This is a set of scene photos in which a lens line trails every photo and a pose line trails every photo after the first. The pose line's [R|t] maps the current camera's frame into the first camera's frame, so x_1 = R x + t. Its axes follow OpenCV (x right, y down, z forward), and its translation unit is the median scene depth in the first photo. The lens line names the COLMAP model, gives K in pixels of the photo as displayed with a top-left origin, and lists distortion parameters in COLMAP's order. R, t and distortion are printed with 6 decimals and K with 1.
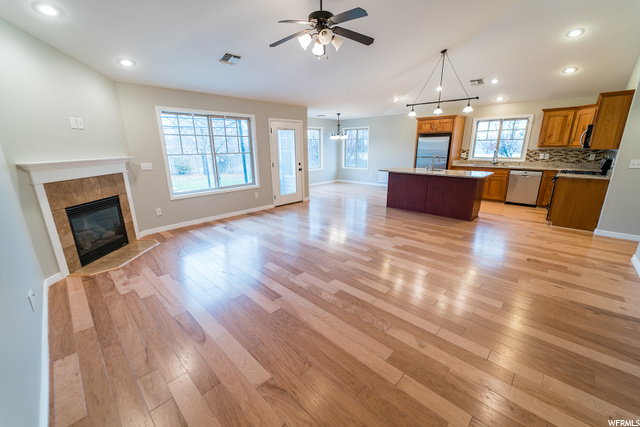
lens RADIAL K [[256.2, 0, 319.6], [0, 256.2, 214.2], [0, 0, 1]] dist [0.000912, -0.000556]
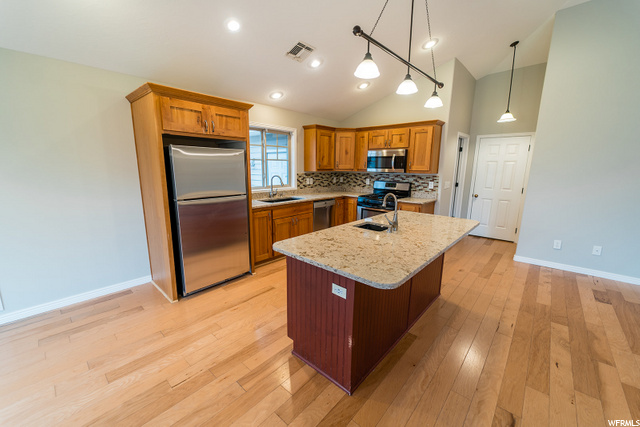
lens RADIAL K [[256.2, 0, 319.6], [0, 256.2, 214.2], [0, 0, 1]] dist [0.000912, -0.000556]
pose [[-0.043355, -0.179564, 0.982791, 0.041052], [0.248585, 0.950839, 0.184692, -0.337174], [-0.967639, 0.252314, 0.003413, 1.239194]]
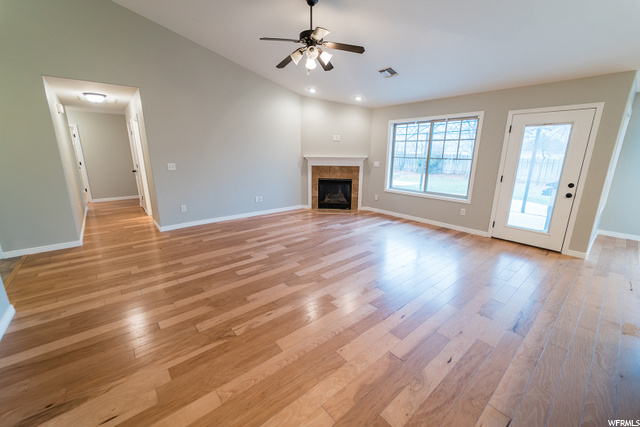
lens RADIAL K [[256.2, 0, 319.6], [0, 256.2, 214.2], [0, 0, 1]] dist [0.000912, -0.000556]
pose [[-0.099726, 0.250507, -0.962965, 0.699272], [-0.260697, 0.927403, 0.268255, -0.200098], [0.960256, 0.277794, -0.027180, 0.711703]]
